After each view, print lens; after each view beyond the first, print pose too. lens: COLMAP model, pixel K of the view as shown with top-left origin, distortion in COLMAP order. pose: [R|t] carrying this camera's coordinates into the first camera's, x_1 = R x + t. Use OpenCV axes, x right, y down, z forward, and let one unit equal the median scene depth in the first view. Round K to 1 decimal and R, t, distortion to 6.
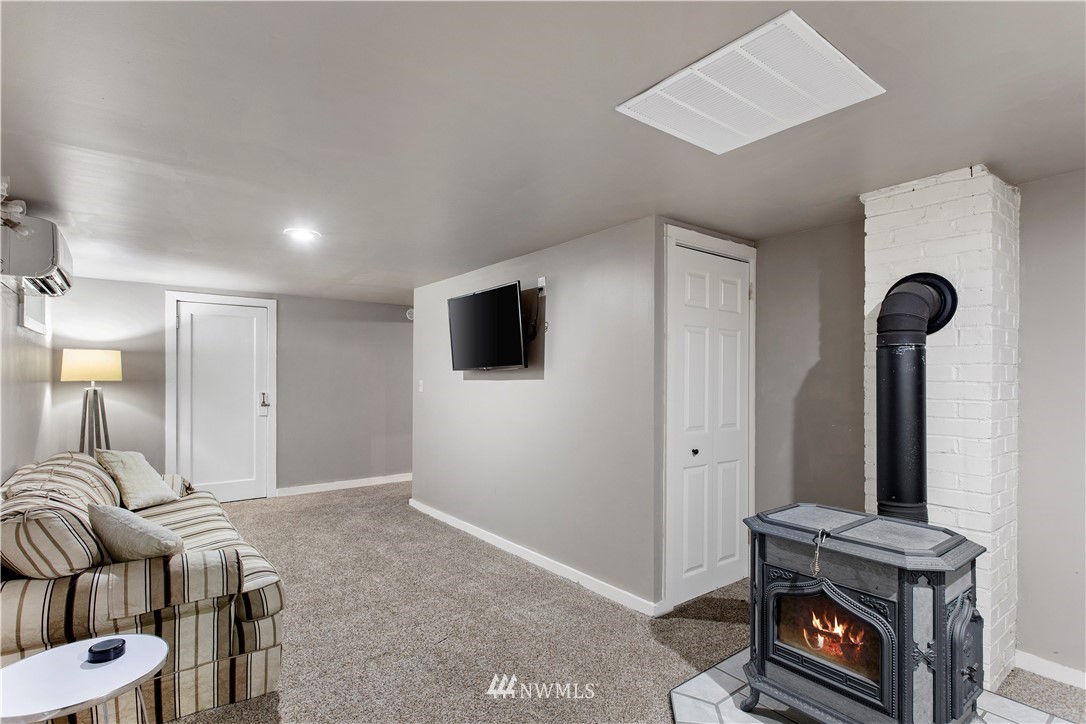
lens RADIAL K [[520.3, 0, 544.5], [0, 520.3, 371.1], [0, 0, 1]] dist [-0.017602, -0.000328]
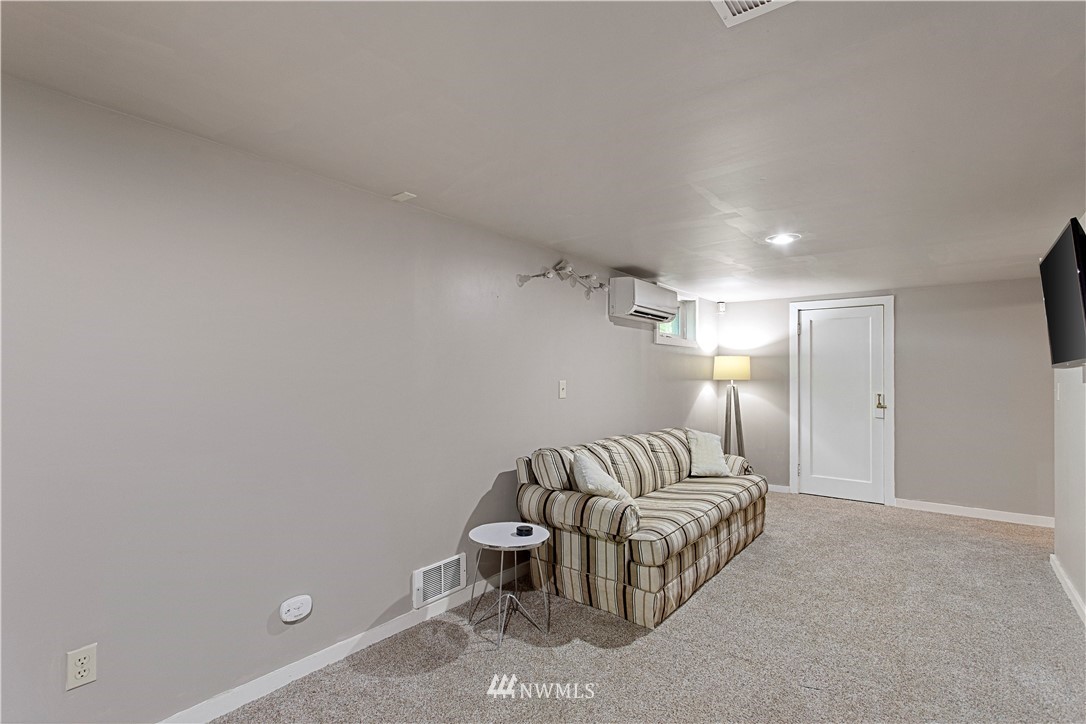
lens RADIAL K [[520.3, 0, 543.9], [0, 520.3, 362.5], [0, 0, 1]] dist [-0.017602, -0.000328]
pose [[0.237919, -0.019974, -0.971080, 0.285210], [0.002541, 0.999798, -0.019942, 0.000672], [0.971282, 0.002277, 0.237922, 0.198710]]
